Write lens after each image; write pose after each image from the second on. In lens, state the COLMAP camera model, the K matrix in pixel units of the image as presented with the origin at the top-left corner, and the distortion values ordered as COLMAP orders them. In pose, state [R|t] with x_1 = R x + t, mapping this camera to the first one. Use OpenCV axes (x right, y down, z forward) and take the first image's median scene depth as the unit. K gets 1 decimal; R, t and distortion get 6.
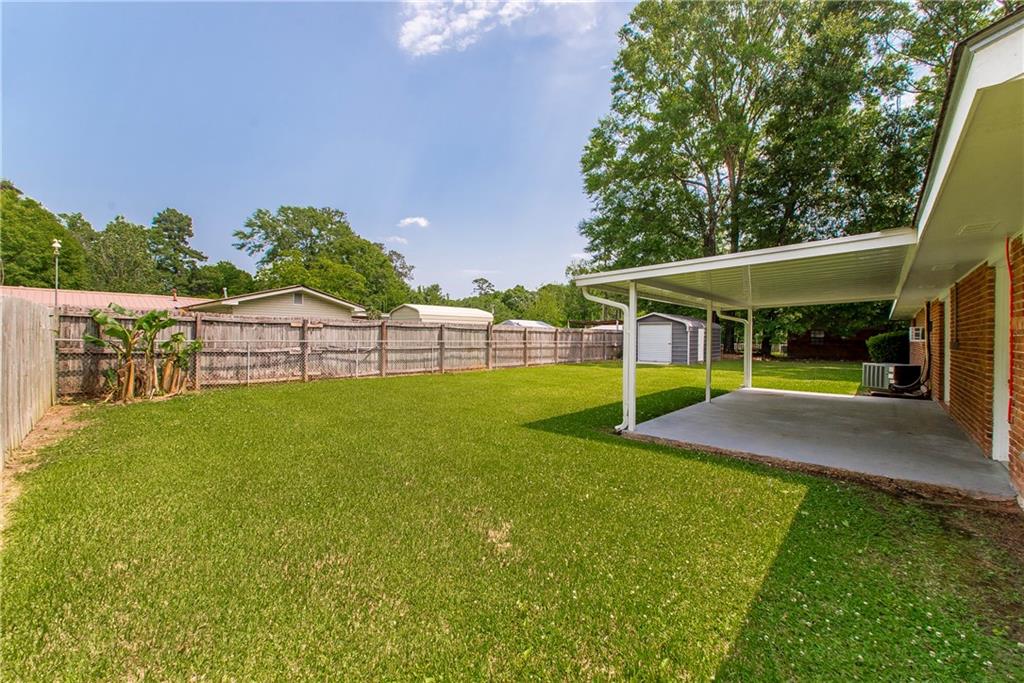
lens RADIAL K [[433.6, 0, 507.6], [0, 433.6, 339.6], [0, 0, 1]] dist [0.000116, -0.000217]
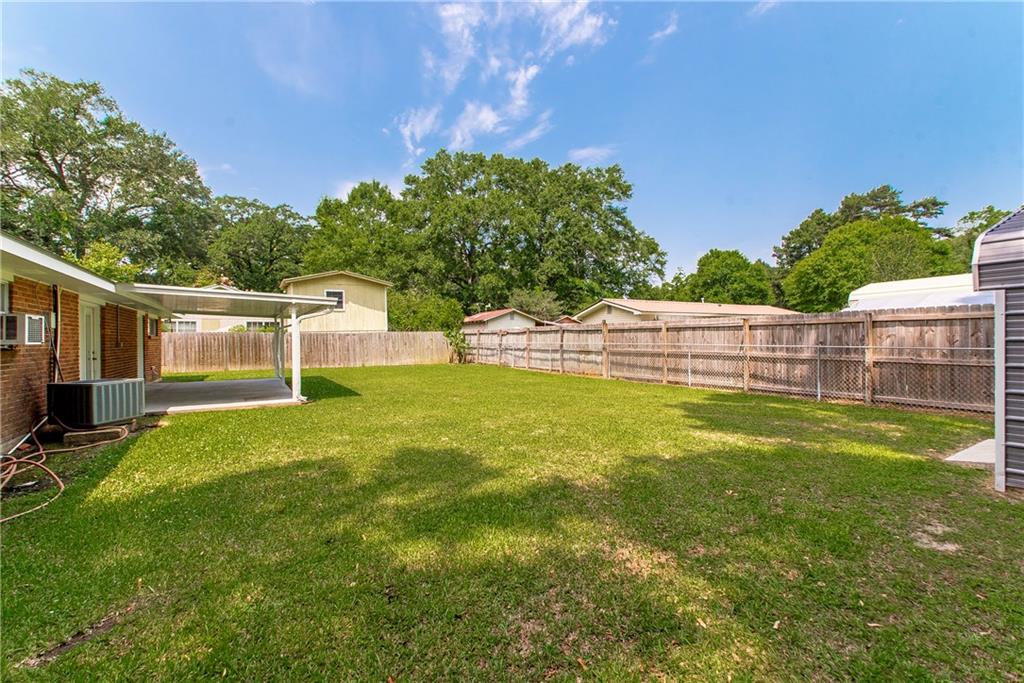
lens RADIAL K [[433.6, 0, 507.6], [0, 433.6, 339.6], [0, 0, 1]] dist [0.000116, -0.000217]
pose [[-0.305889, 0.008327, -0.952031, 0.758672], [0.014892, 0.999881, 0.003961, -0.009298], [0.951951, -0.012966, -0.305977, 1.020982]]
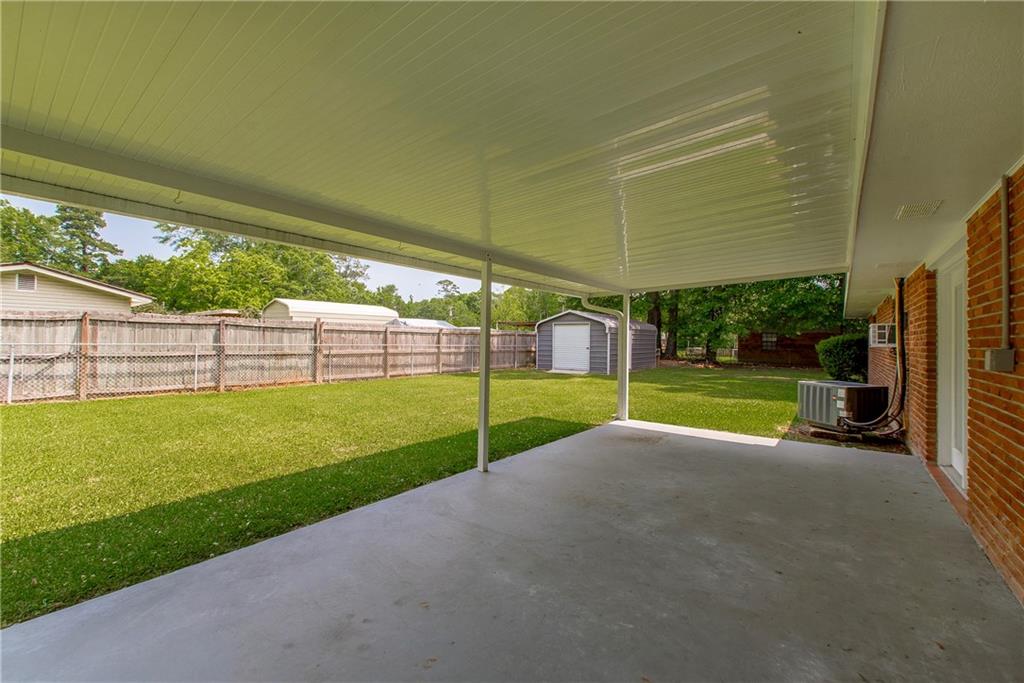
lens RADIAL K [[421.5, 0, 516.1], [0, 421.5, 339.4], [0, 0, 1]] dist [-0.000108, -0.000056]
pose [[0.998522, 0.003231, 0.054251, 0.238881], [-0.002747, 0.999956, -0.009005, 0.000277], [-0.054278, 0.008842, 0.998487, 0.261099]]
